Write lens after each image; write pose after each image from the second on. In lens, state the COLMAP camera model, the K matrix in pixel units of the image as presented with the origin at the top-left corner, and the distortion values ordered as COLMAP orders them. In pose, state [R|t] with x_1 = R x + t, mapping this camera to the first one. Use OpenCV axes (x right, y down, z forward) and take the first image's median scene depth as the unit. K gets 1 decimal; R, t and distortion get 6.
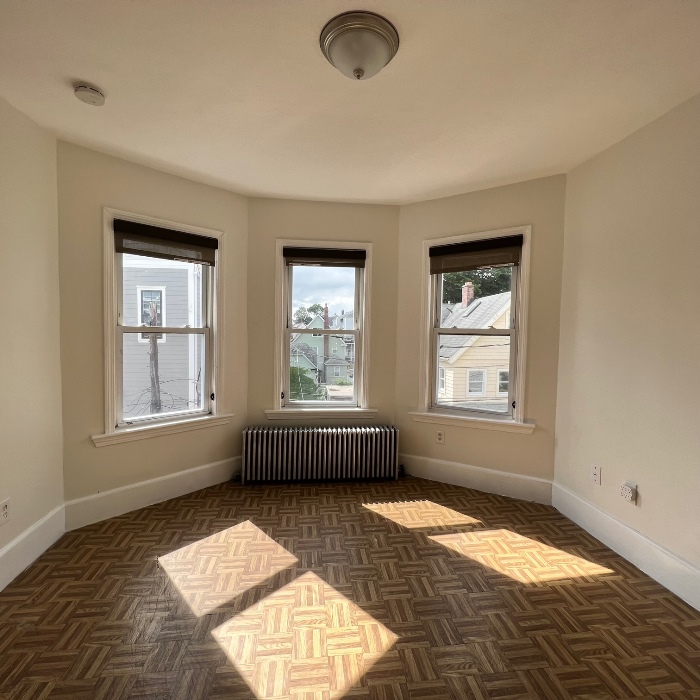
lens RADIAL K [[371.9, 0, 345.9], [0, 371.9, 349.6], [0, 0, 1]] dist [-0.006800, 0.002368]
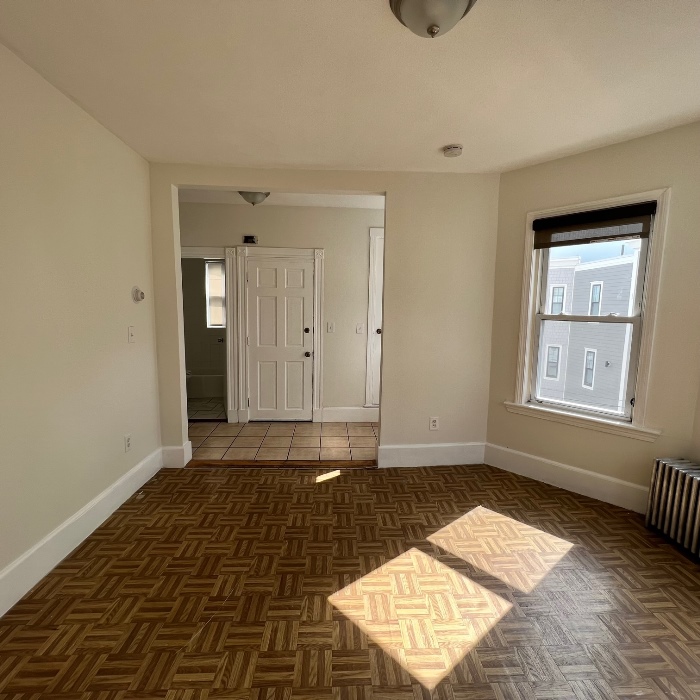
lens RADIAL K [[371.9, 0, 351.0], [0, 371.9, 351.3], [0, 0, 1]] dist [-0.006800, 0.002368]
pose [[-0.062124, 0.101603, -0.992883, 0.601574], [-0.059204, 0.992678, 0.105286, -0.039986], [0.996311, 0.065324, -0.055654, 0.543032]]
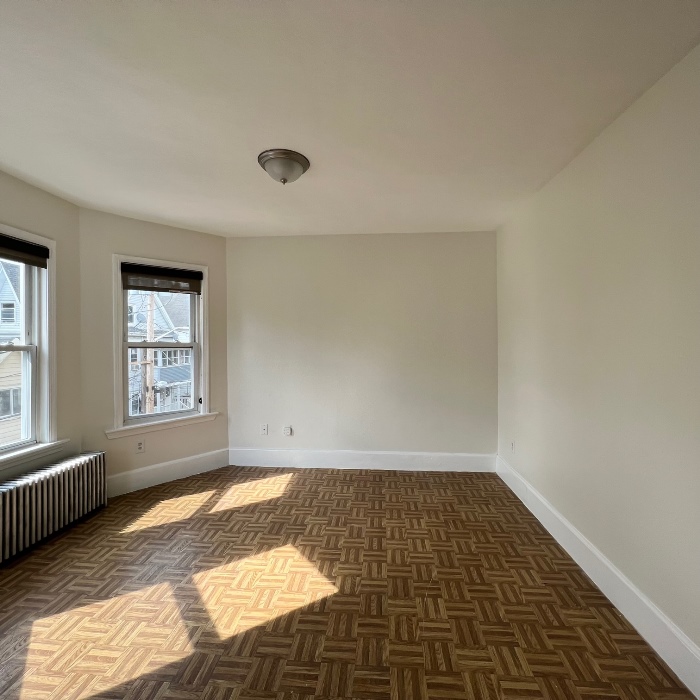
lens RADIAL K [[371.9, 0, 351.8], [0, 371.9, 350.5], [0, 0, 1]] dist [-0.006800, 0.002368]
pose [[0.186191, -0.031105, 0.982021, -0.871551], [0.047682, 0.998607, 0.022590, -0.038357], [-0.981356, 0.042619, 0.187414, 0.277926]]
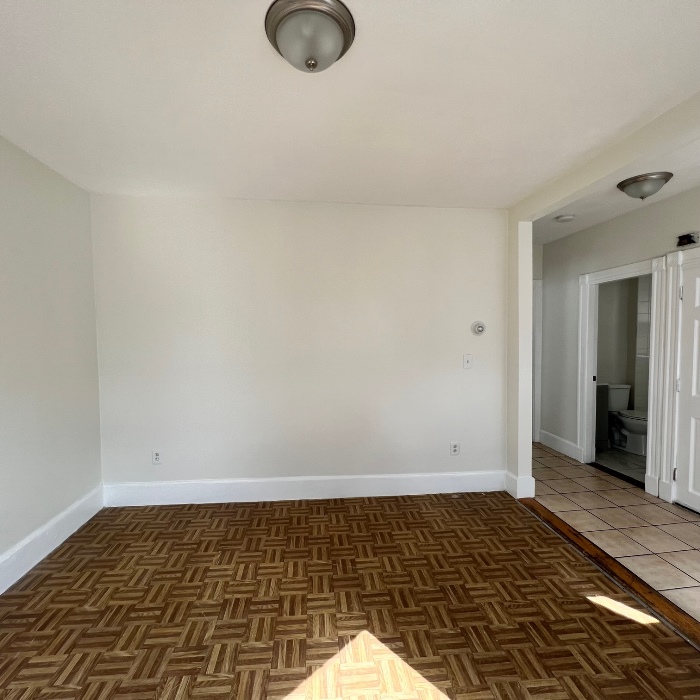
lens RADIAL K [[371.9, 0, 345.3], [0, 371.9, 350.6], [0, 0, 1]] dist [-0.006800, 0.002368]
pose [[-0.999898, -0.007488, 0.012142, -0.037659], [-0.006425, 0.996333, 0.085324, -0.083606], [-0.012736, 0.085237, -0.996279, 1.163865]]
